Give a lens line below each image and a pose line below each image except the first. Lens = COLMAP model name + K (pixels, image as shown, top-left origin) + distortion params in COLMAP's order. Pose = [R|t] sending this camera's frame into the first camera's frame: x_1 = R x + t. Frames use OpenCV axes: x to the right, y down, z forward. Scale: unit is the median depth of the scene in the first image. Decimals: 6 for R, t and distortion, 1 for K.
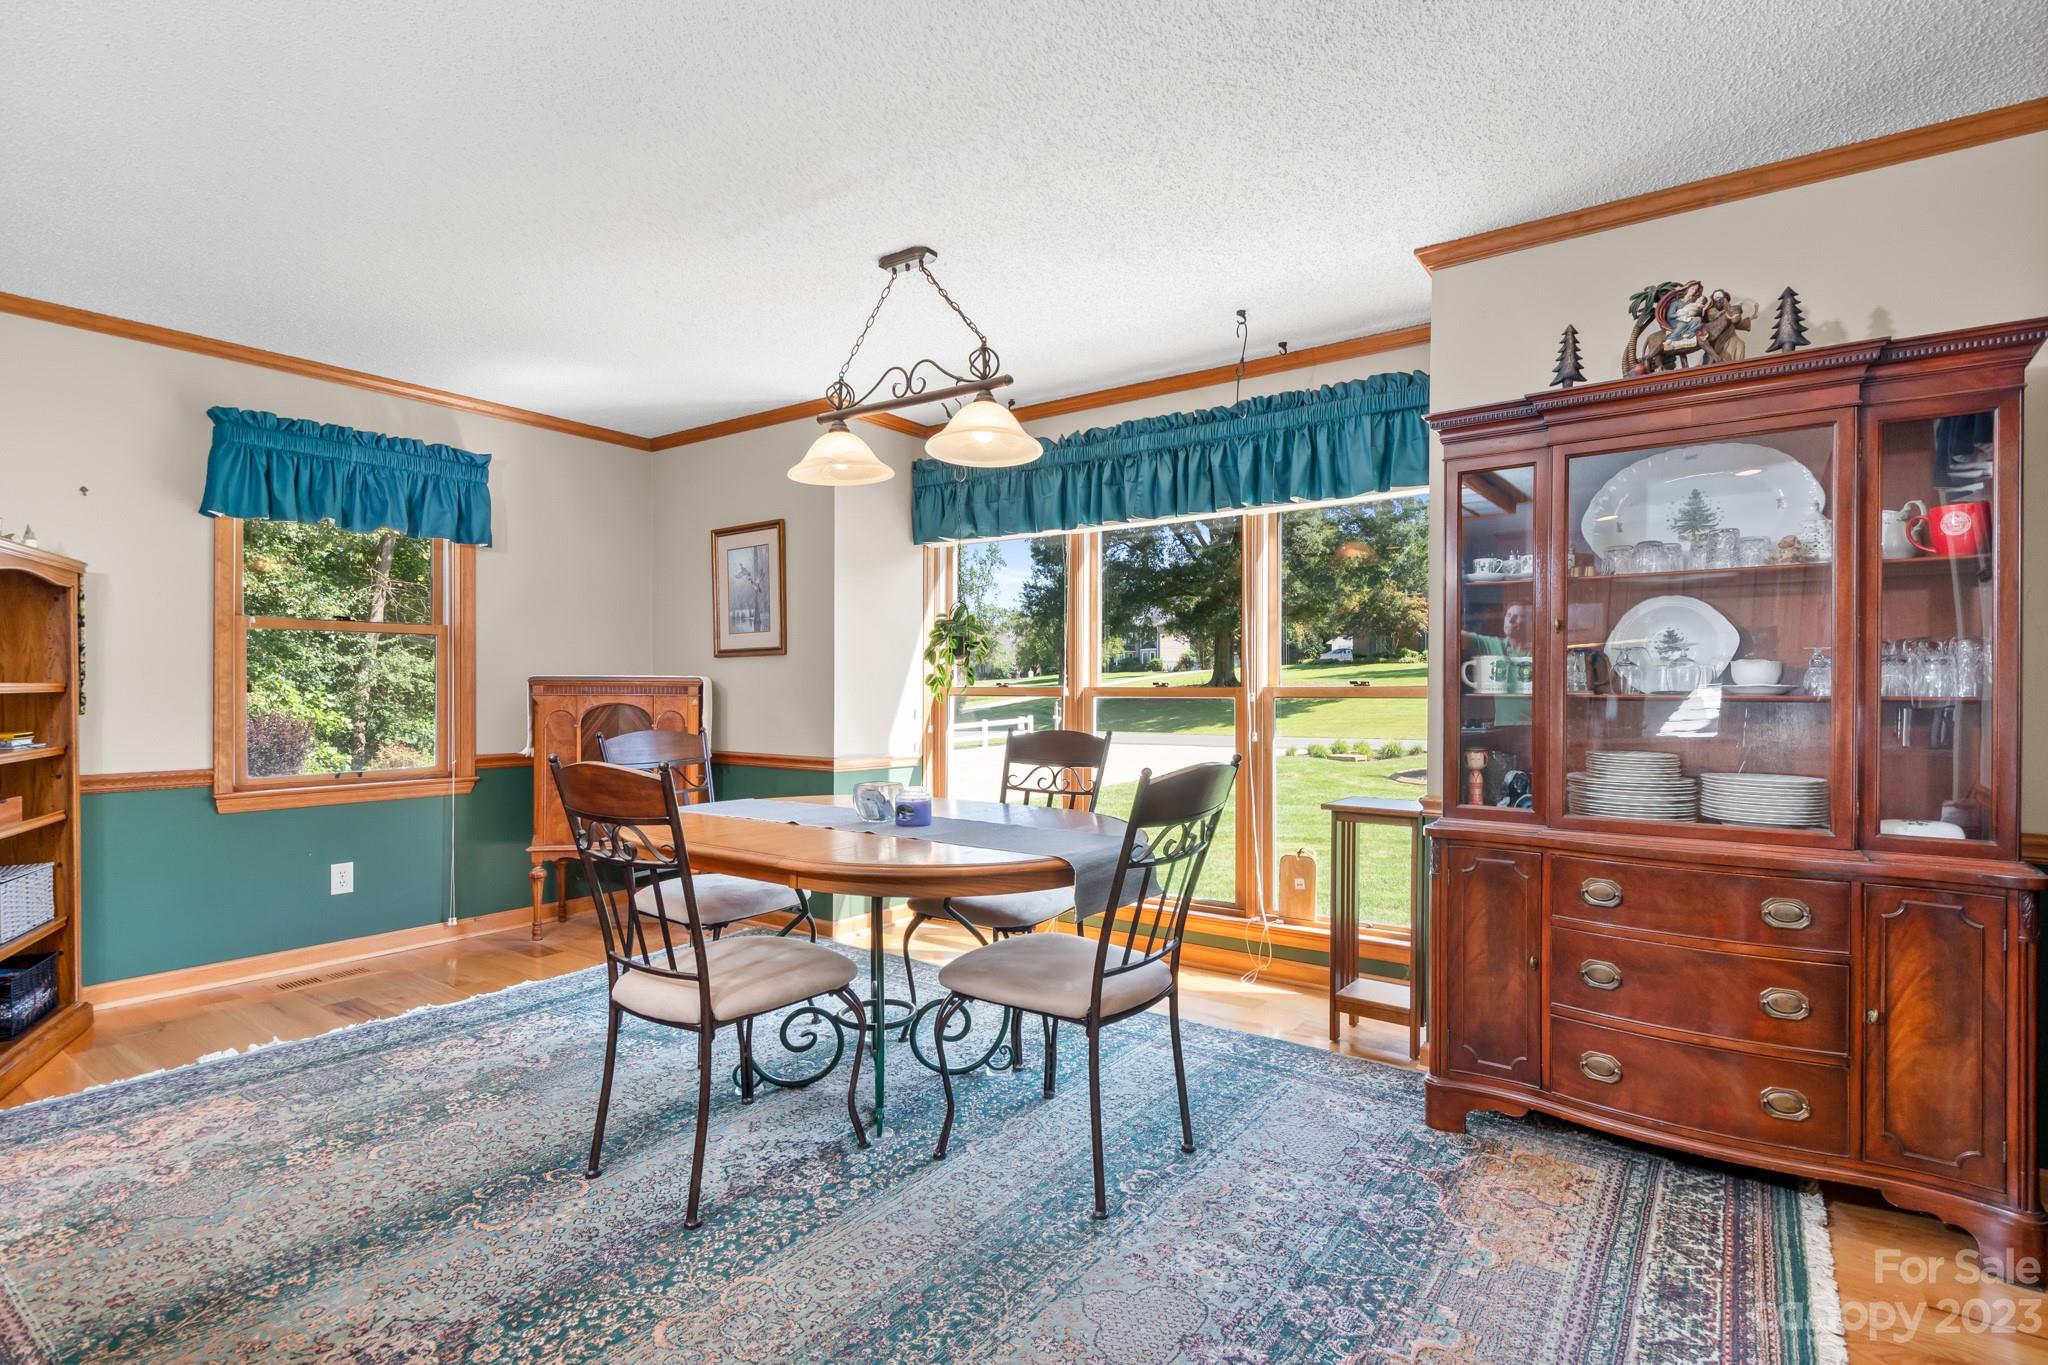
lens RADIAL K [[984.9, 0, 1024.0], [0, 984.9, 682.5], [0, 0, 1]] dist [-0.002245, -0.000894]
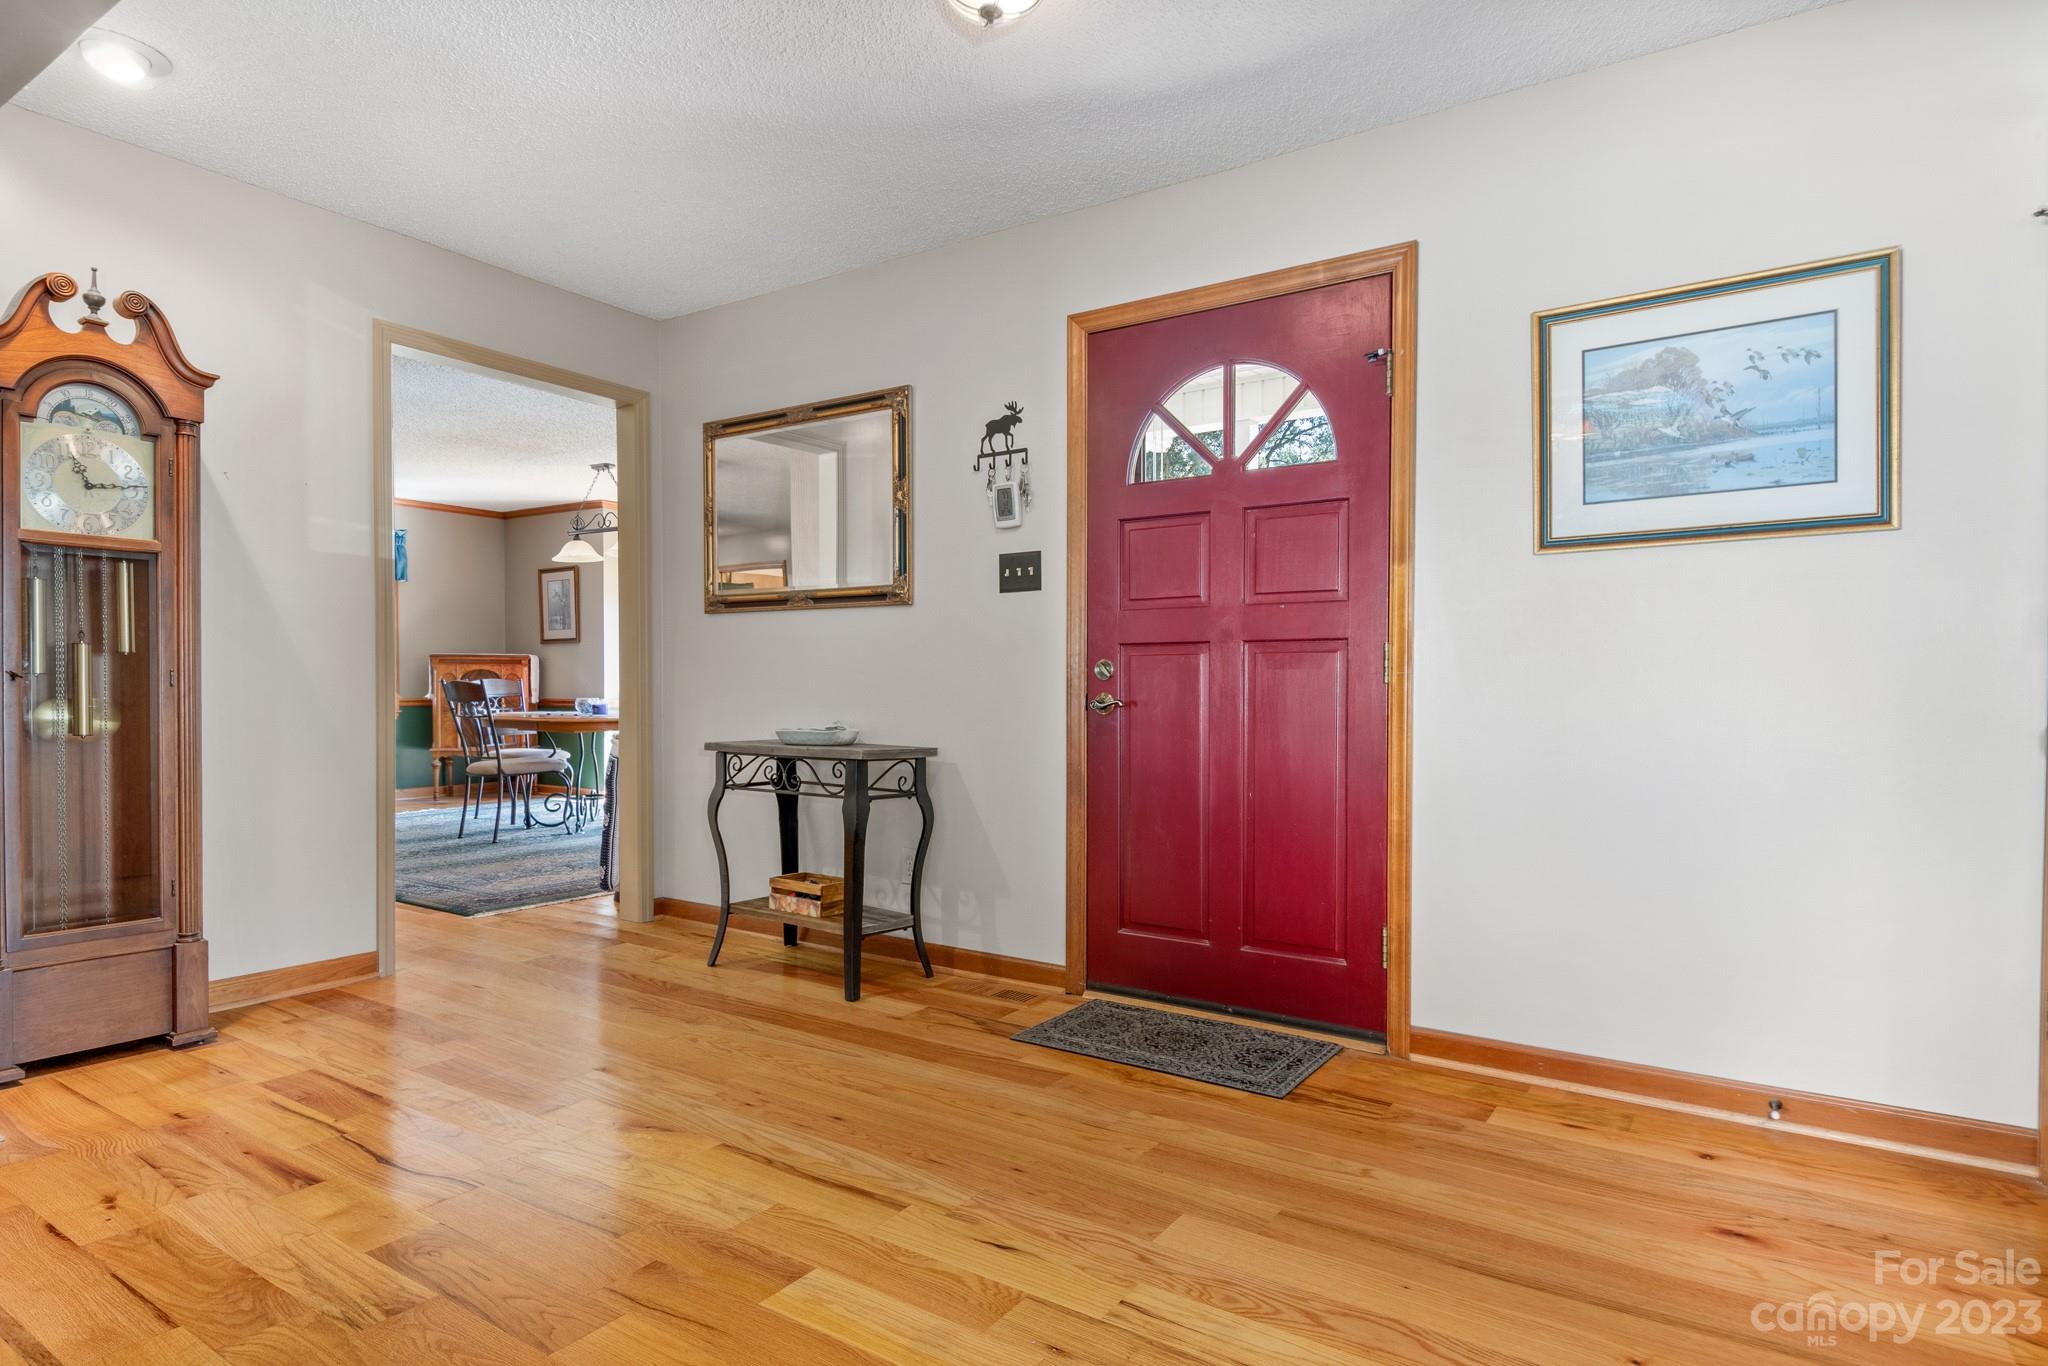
lens RADIAL K [[1137.3, 0, 1024.0], [0, 1137.3, 683.0], [0, 0, 1]] dist [0.005065, 0.000254]
pose [[0.999675, -0.002555, 0.025369, 0.514568], [0.002193, 0.999896, 0.014280, 0.017153], [-0.025403, -0.014220, 0.999576, -1.079851]]
